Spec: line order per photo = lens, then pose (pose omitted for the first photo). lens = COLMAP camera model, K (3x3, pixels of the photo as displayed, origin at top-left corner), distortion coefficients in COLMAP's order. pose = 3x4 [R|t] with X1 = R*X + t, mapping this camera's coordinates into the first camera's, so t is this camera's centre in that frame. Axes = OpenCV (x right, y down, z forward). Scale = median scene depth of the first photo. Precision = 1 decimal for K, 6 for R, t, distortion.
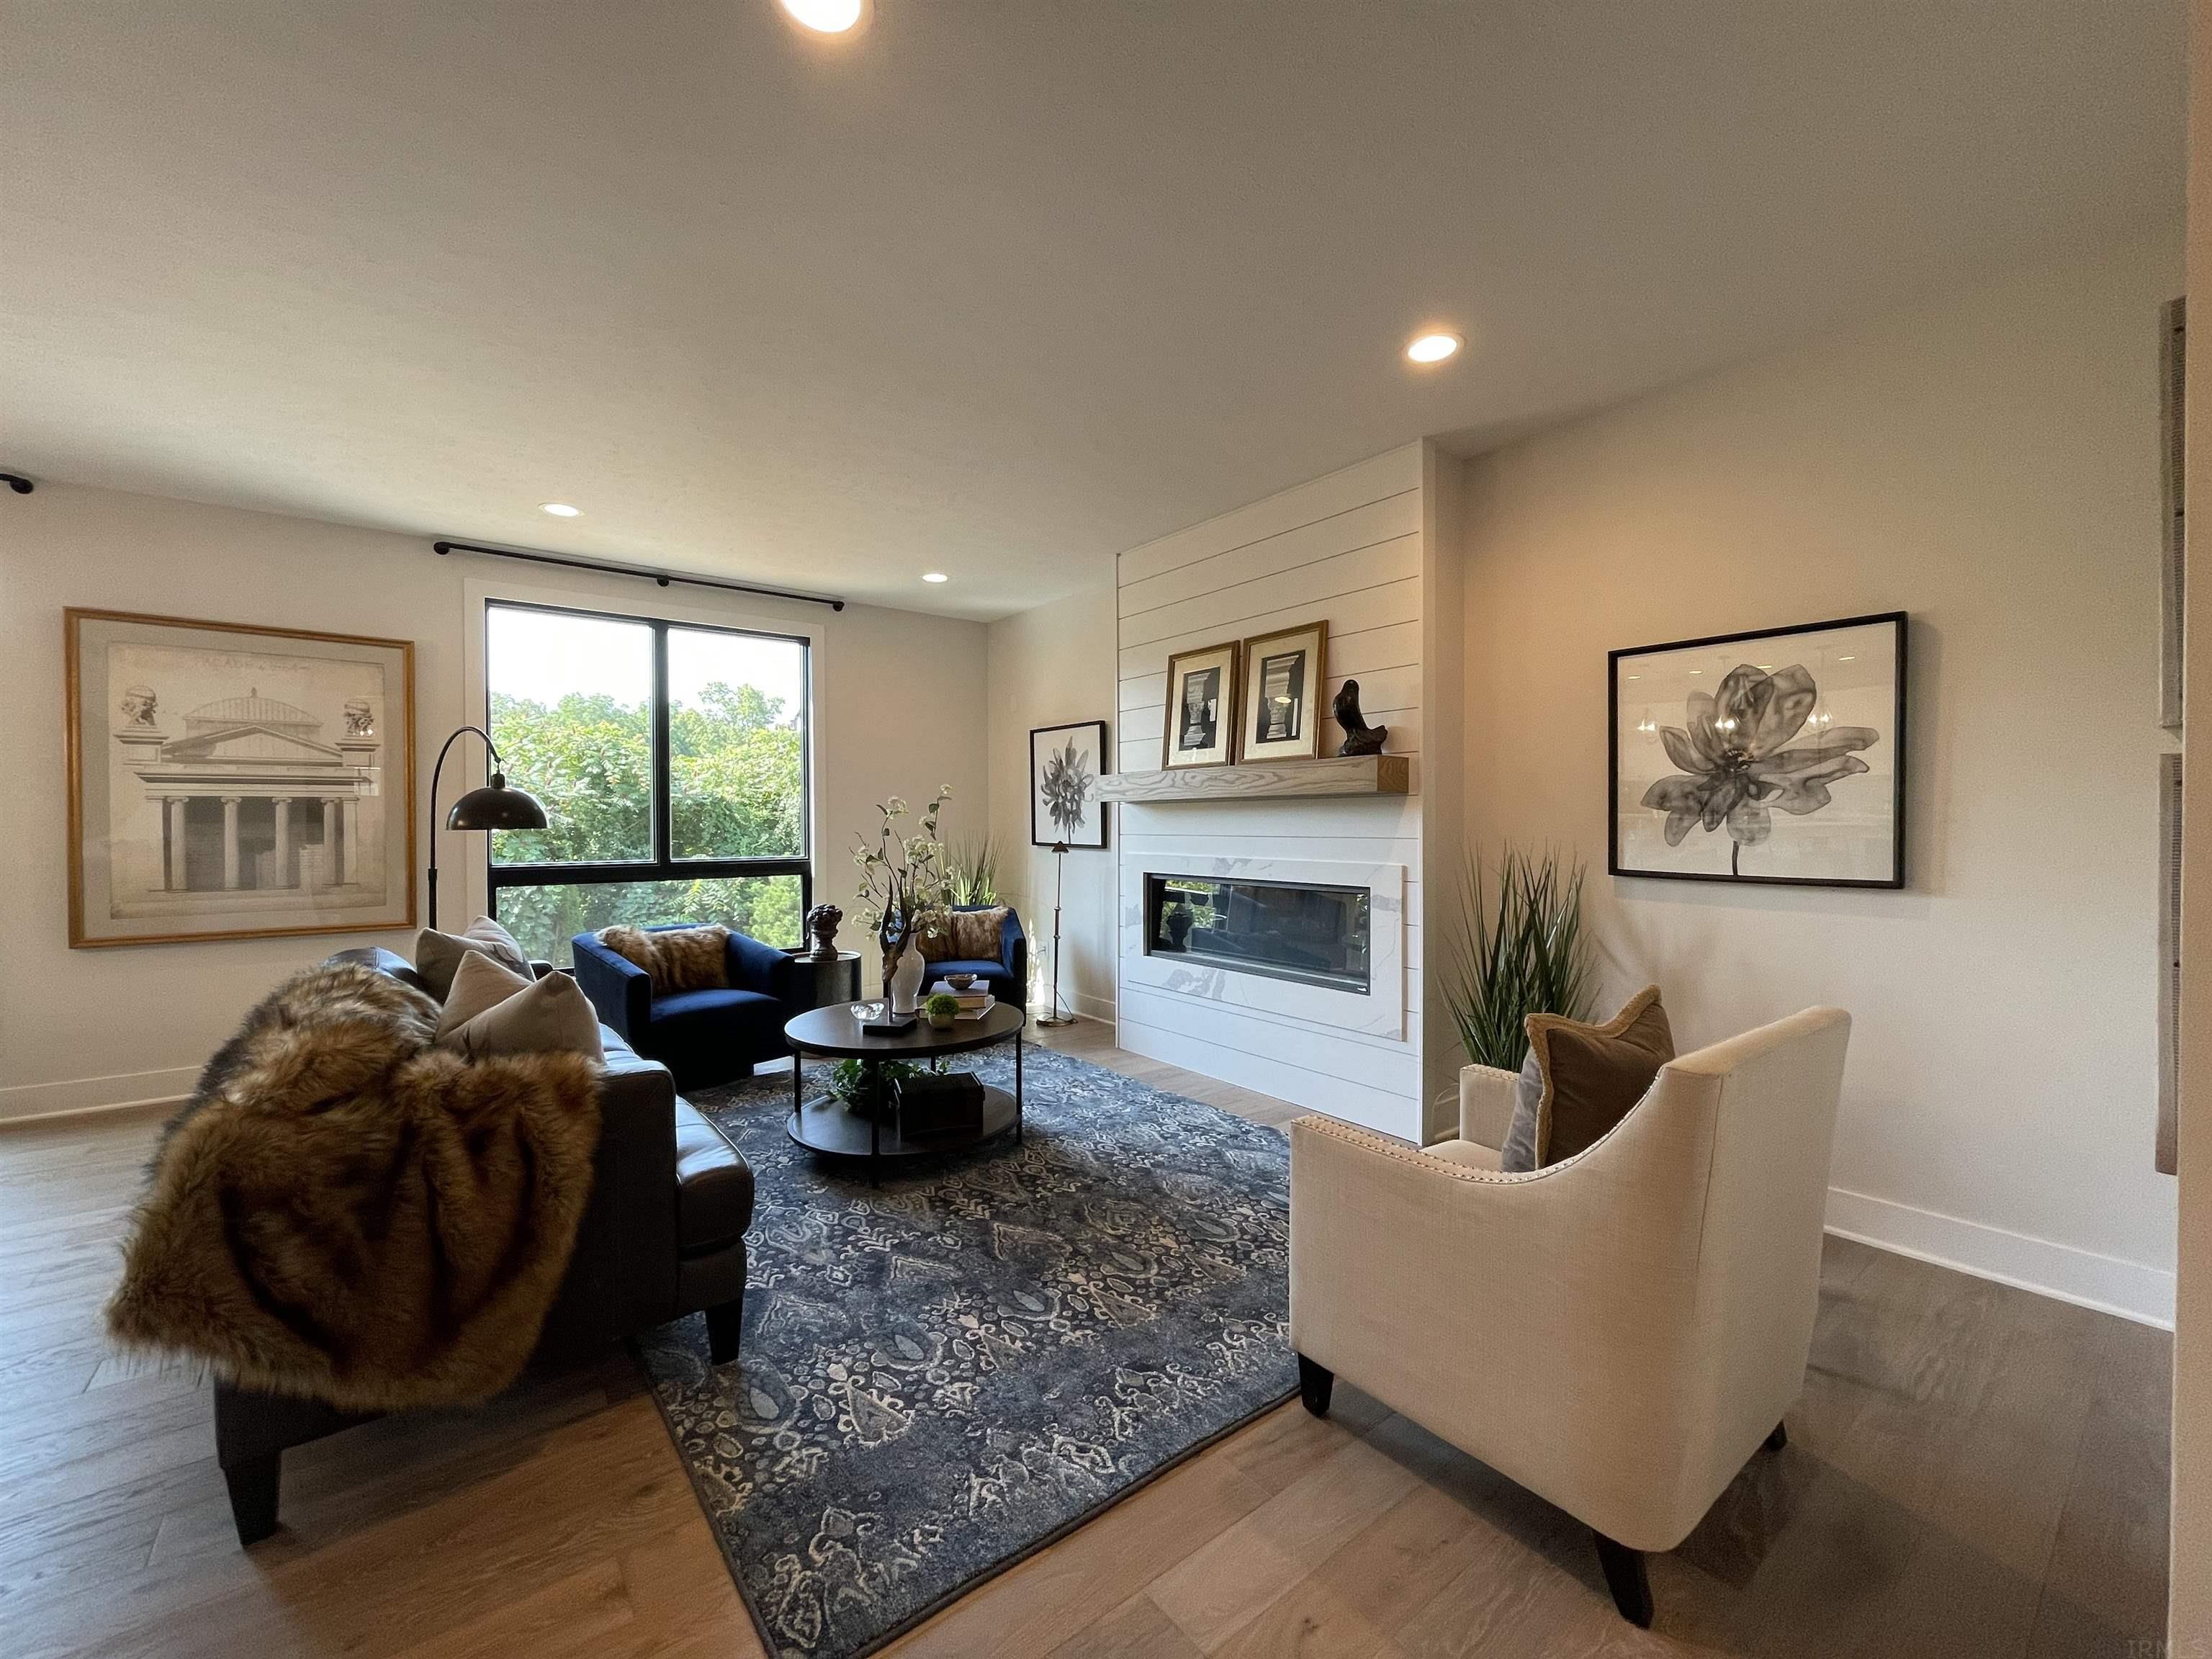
lens RADIAL K [[885.1, 0, 1126.8], [0, 885.1, 833.5], [0, 0, 1]] dist [-0.006690, -0.000173]
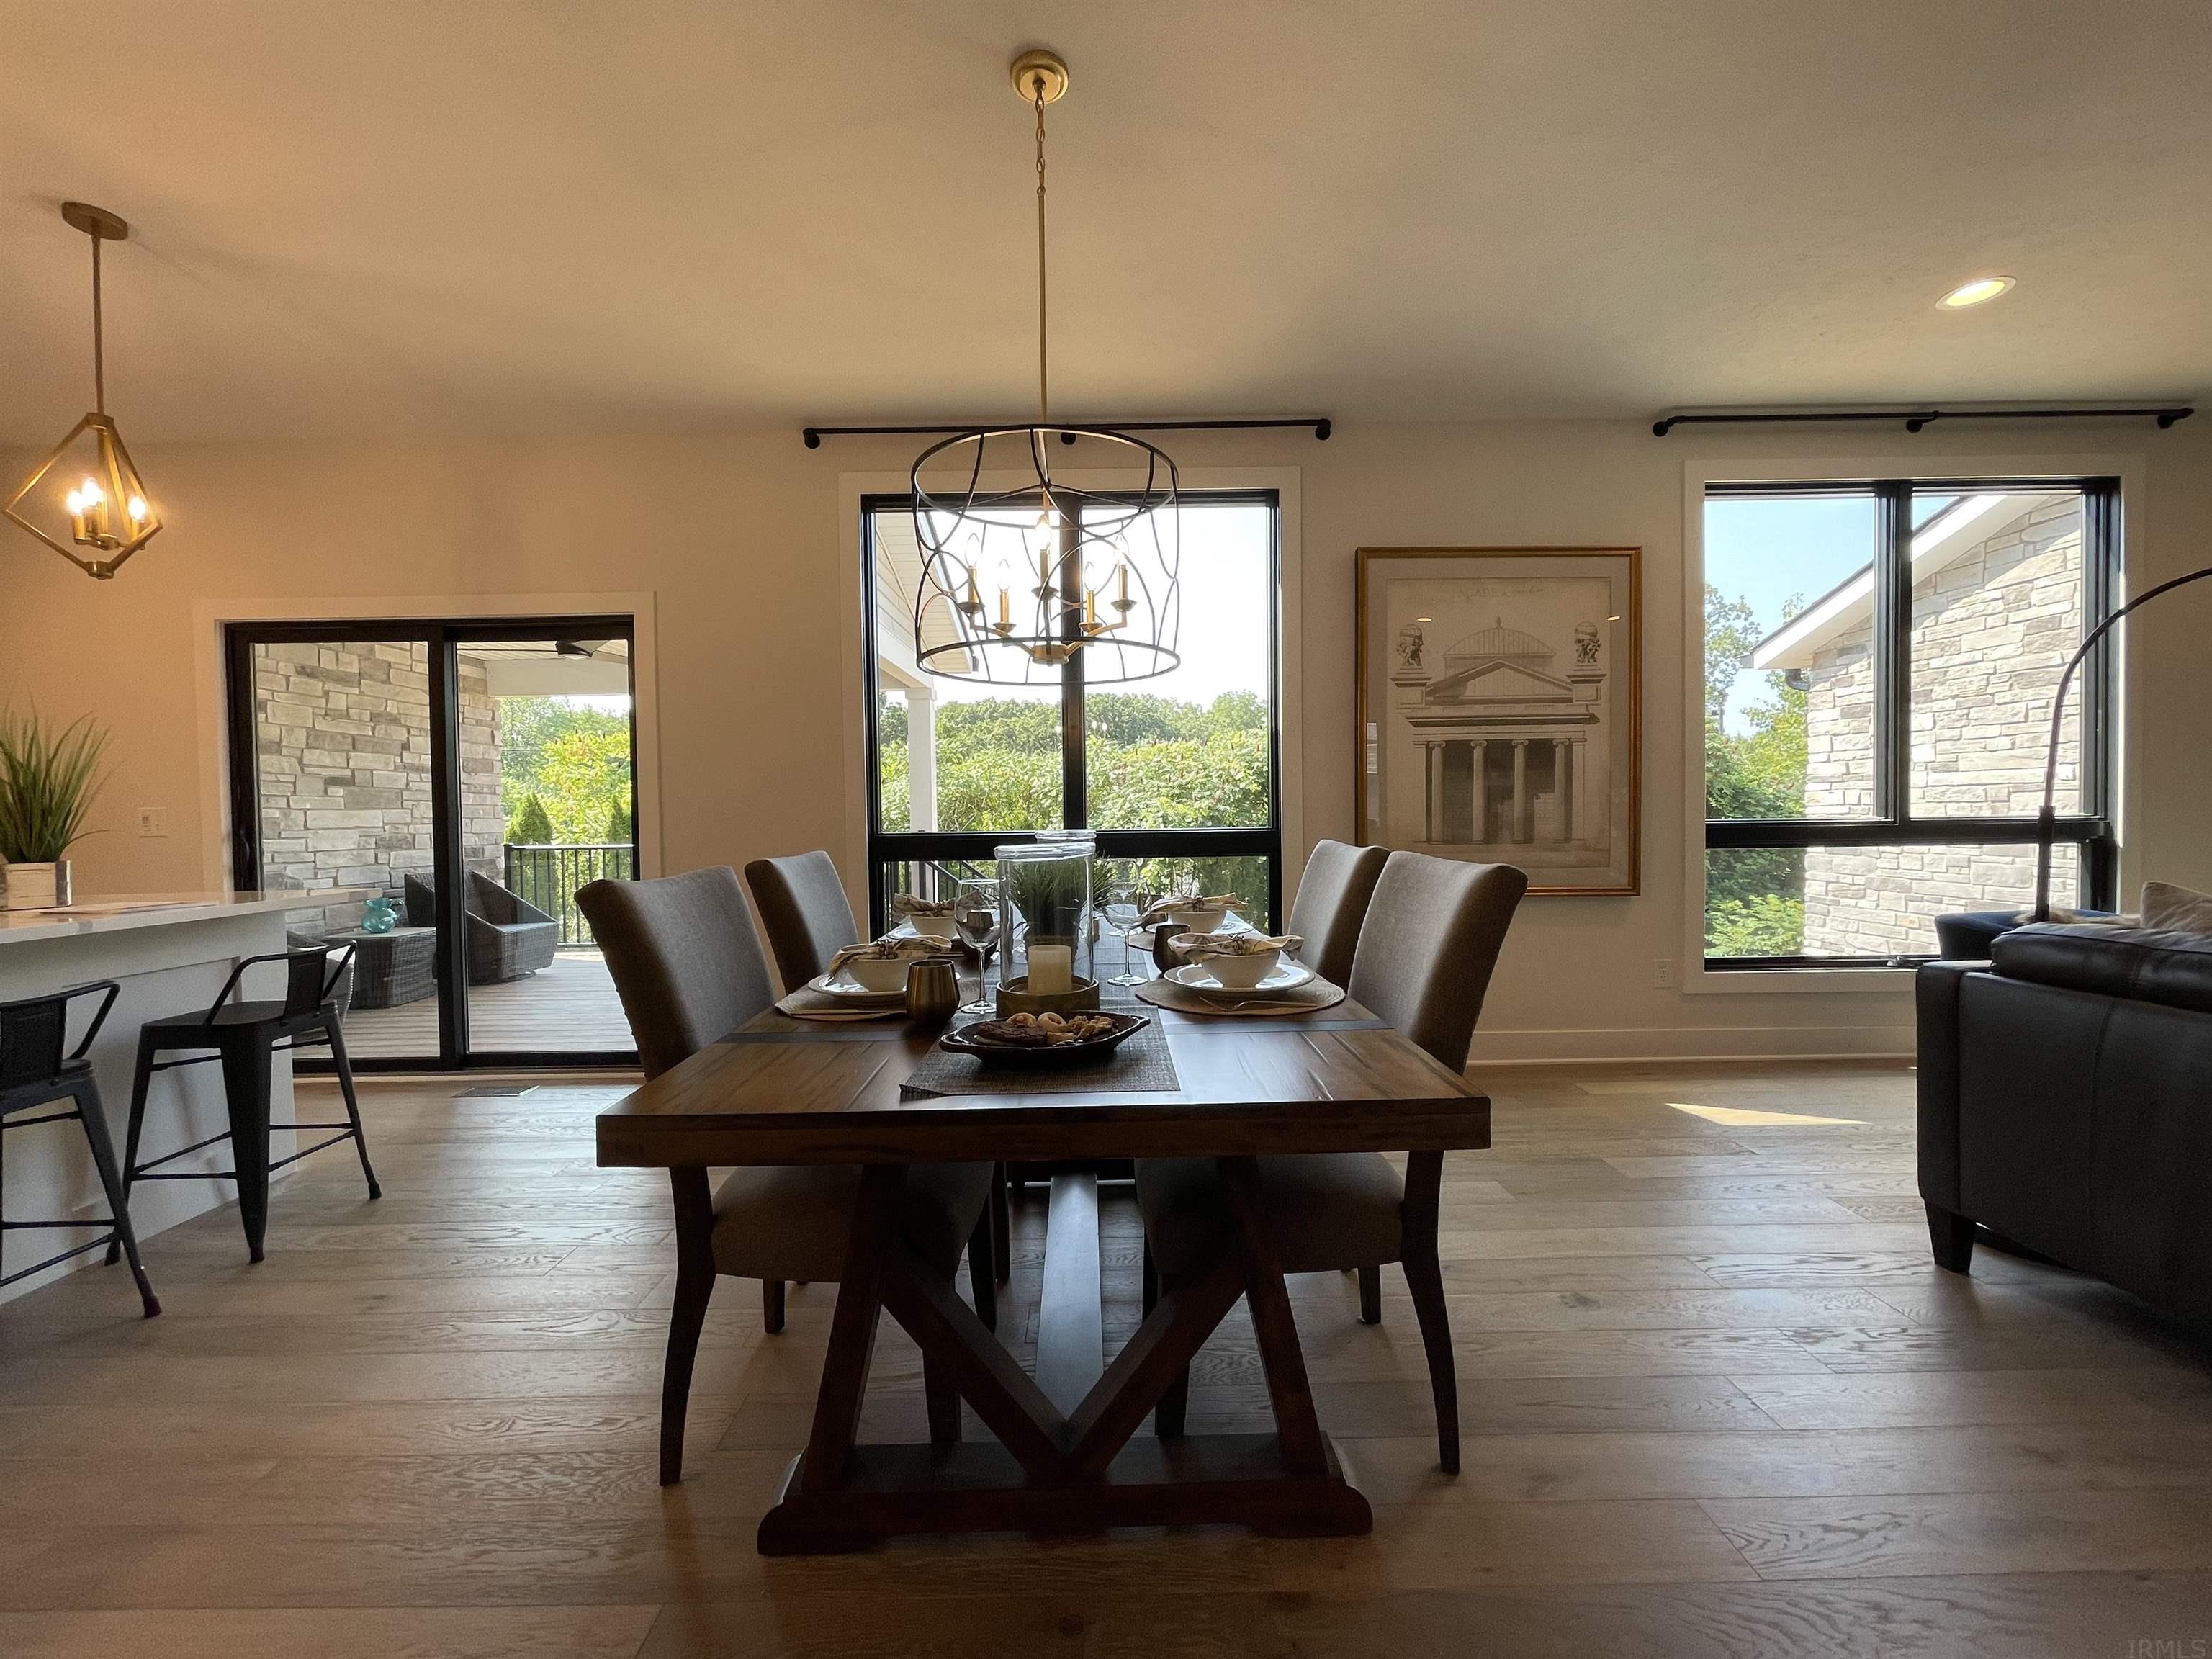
lens RADIAL K [[885.1, 0, 1102.2], [0, 885.1, 834.1], [0, 0, 1]] dist [-0.006690, -0.000173]
pose [[0.783151, 0.008519, -0.621774, -0.771191], [0.002794, 0.999848, 0.017219, 0.038822], [0.621826, -0.015223, 0.783008, 0.046316]]
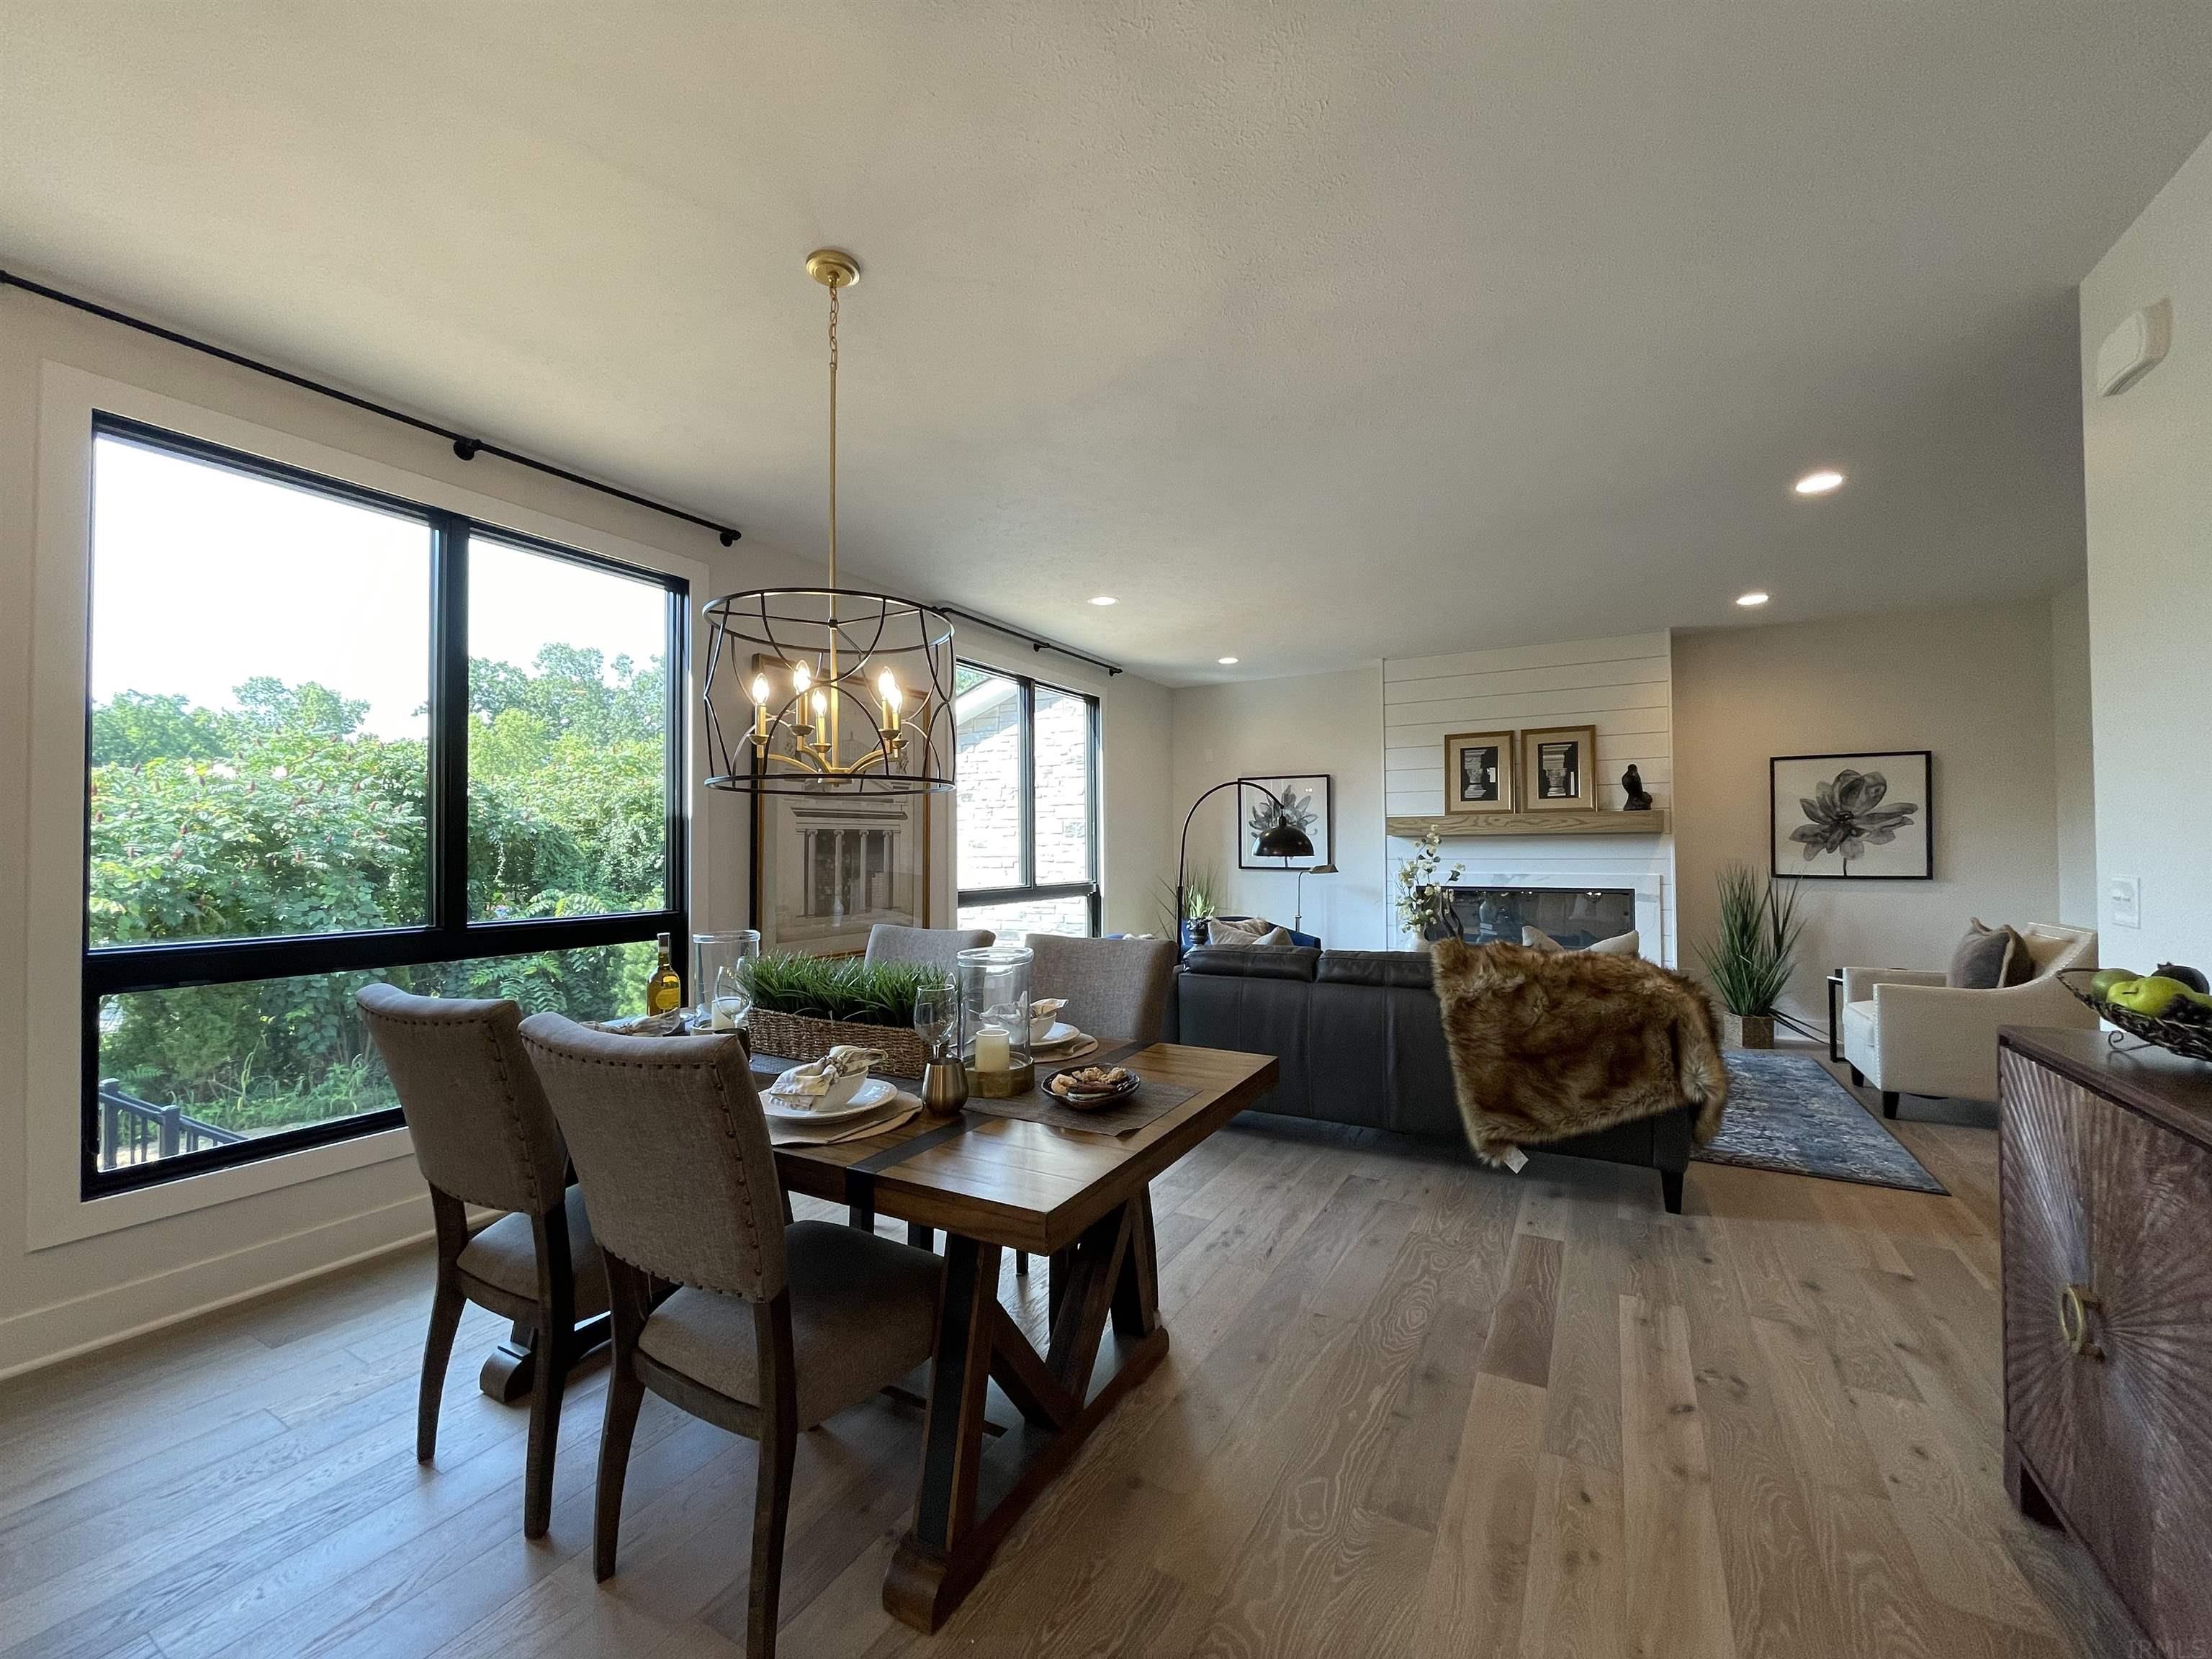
lens RADIAL K [[885.1, 0, 1094.9], [0, 885.1, 838.9], [0, 0, 1]] dist [-0.006690, -0.000173]
pose [[0.928408, 0.001021, 0.371560, -1.155761], [0.008889, 0.999649, -0.024957, -0.000275], [-0.371455, 0.026473, 0.928074, -0.147913]]
